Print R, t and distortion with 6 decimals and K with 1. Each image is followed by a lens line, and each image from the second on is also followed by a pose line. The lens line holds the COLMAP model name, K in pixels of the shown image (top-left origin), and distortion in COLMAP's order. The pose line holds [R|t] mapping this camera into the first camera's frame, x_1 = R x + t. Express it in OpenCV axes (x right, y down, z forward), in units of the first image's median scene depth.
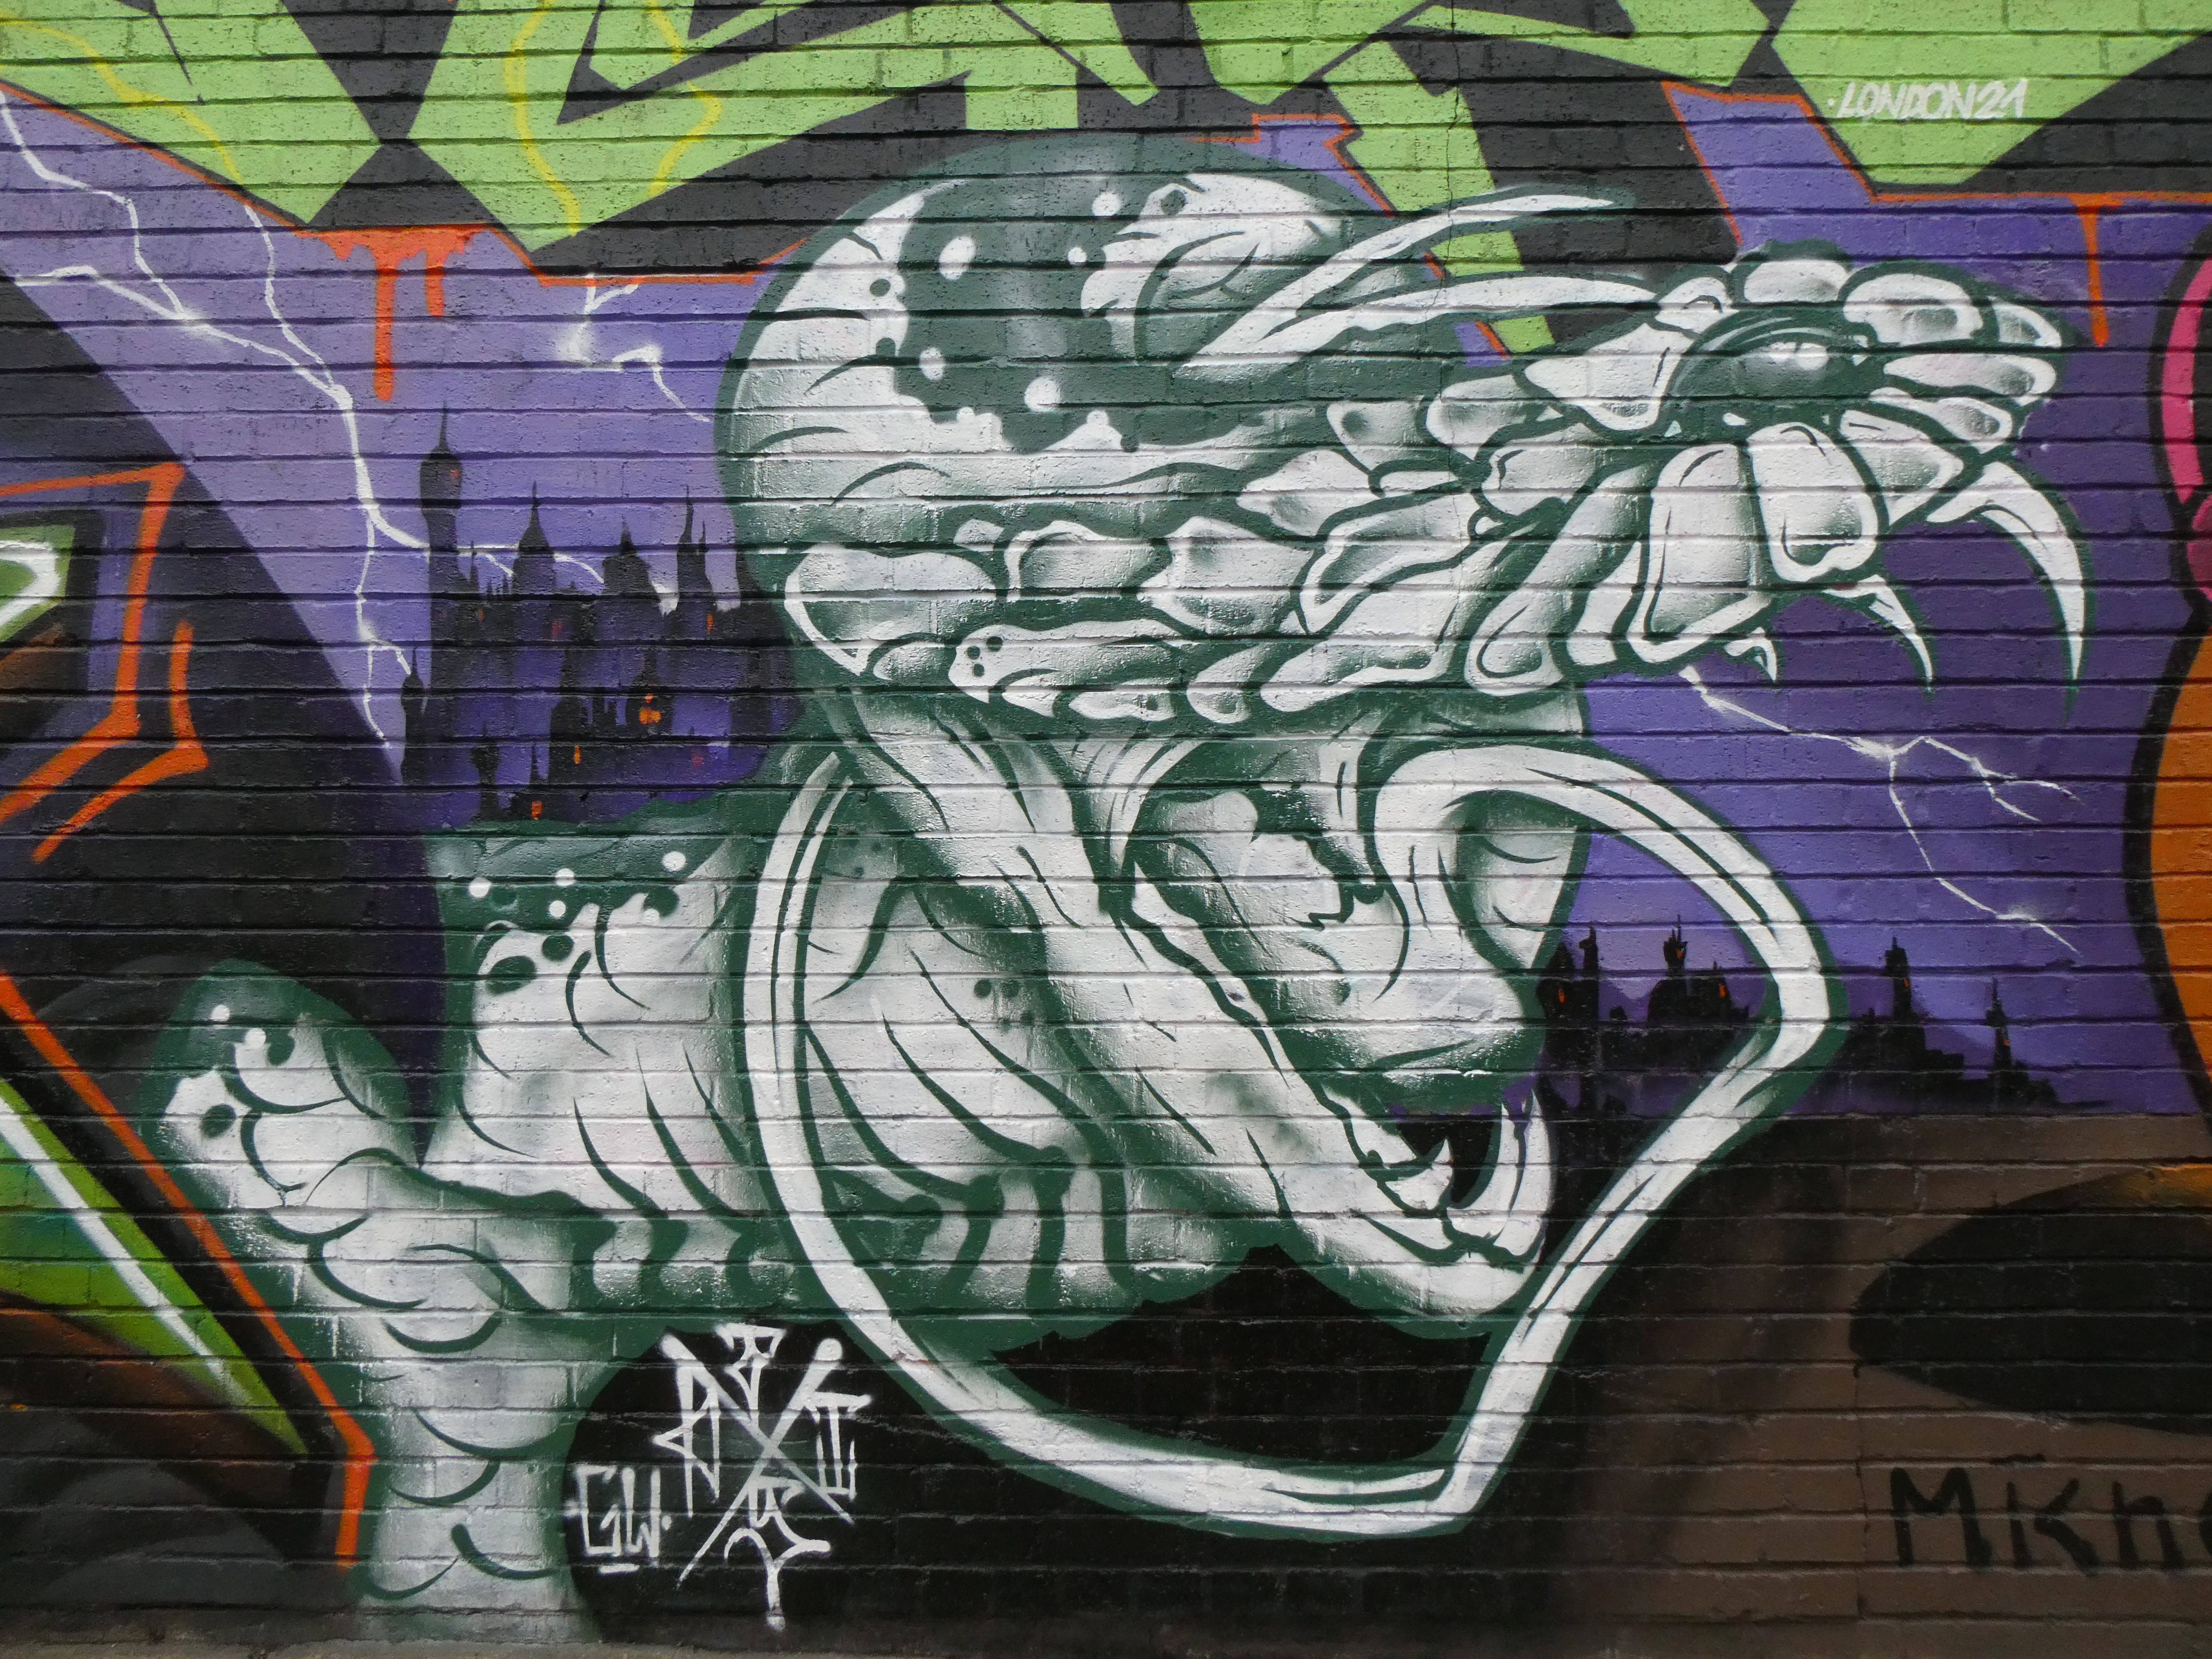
lens RADIAL K [[1544.8, 0, 1108.6], [0, 1544.8, 841.5], [0, 0, 1]] dist [-0.008999, 0.000264]
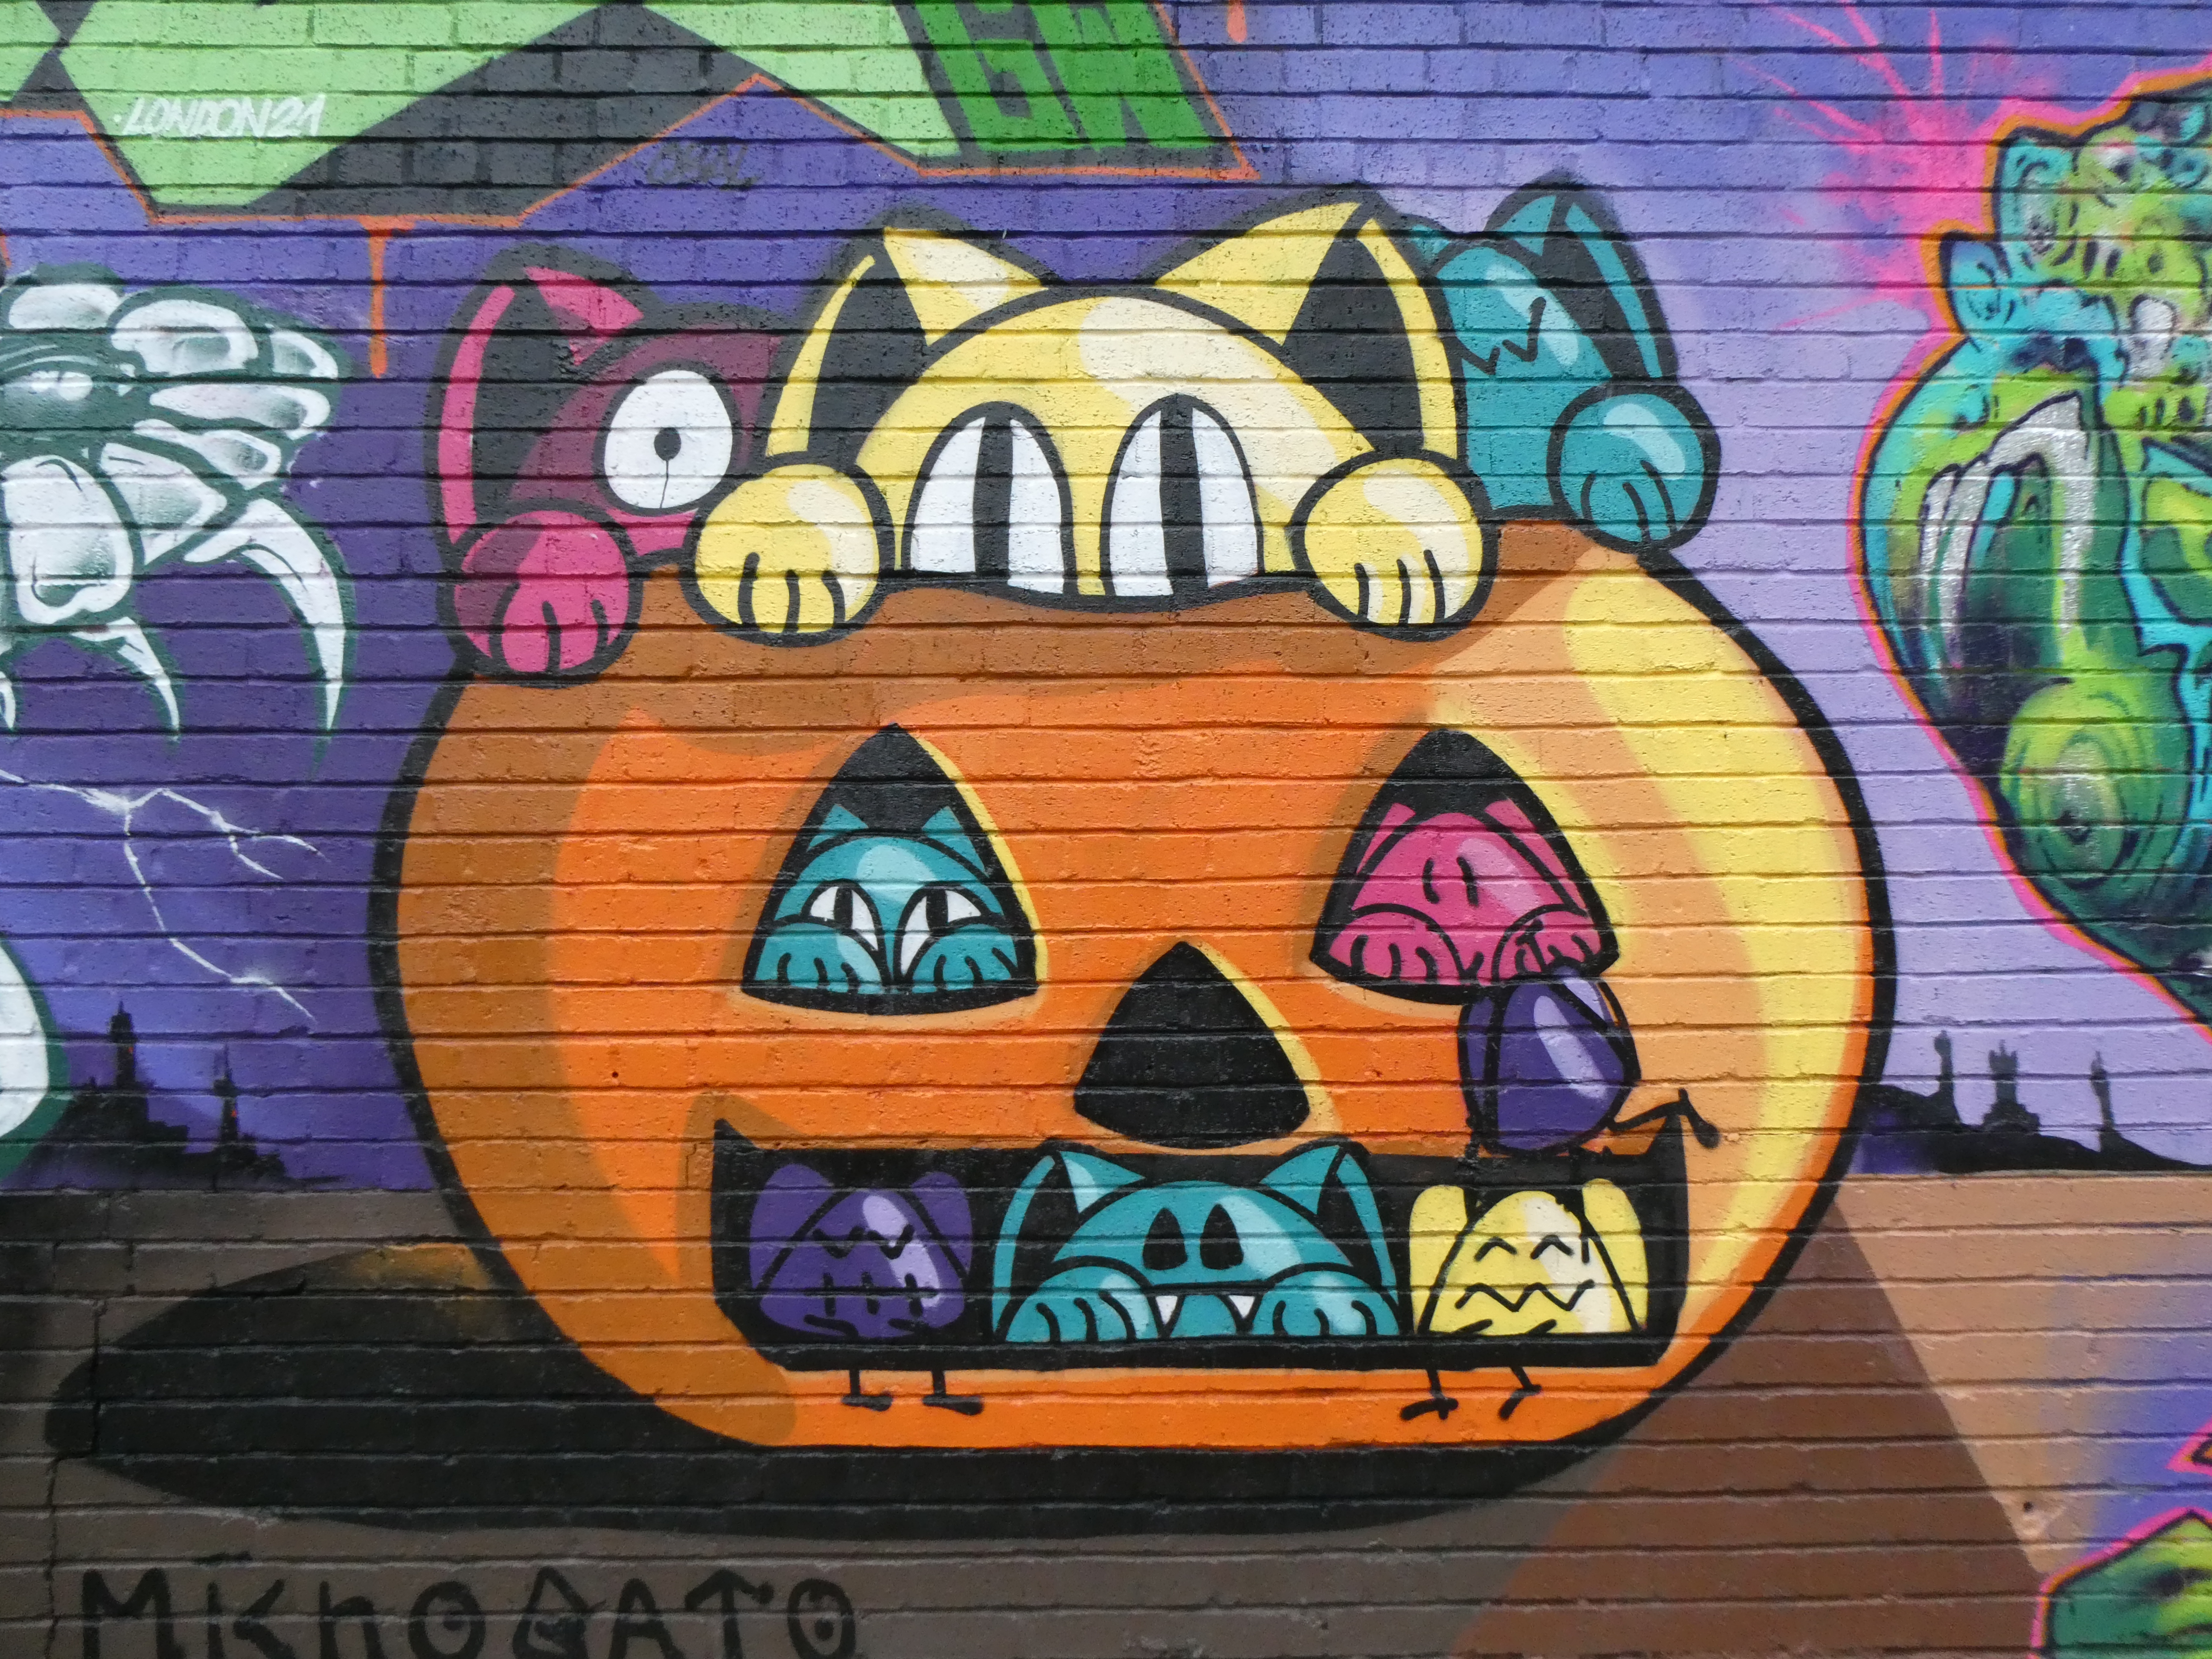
lens RADIAL K [[1544.8, 0, 1106.2], [0, 1544.8, 829.8], [0, 0, 1]] dist [-0.008999, 0.000264]
pose [[0.999526, 0.002526, 0.030682, 1.081812], [-0.002299, 0.999970, -0.007439, -0.037530], [-0.030700, 0.007365, 0.999502, 0.039646]]
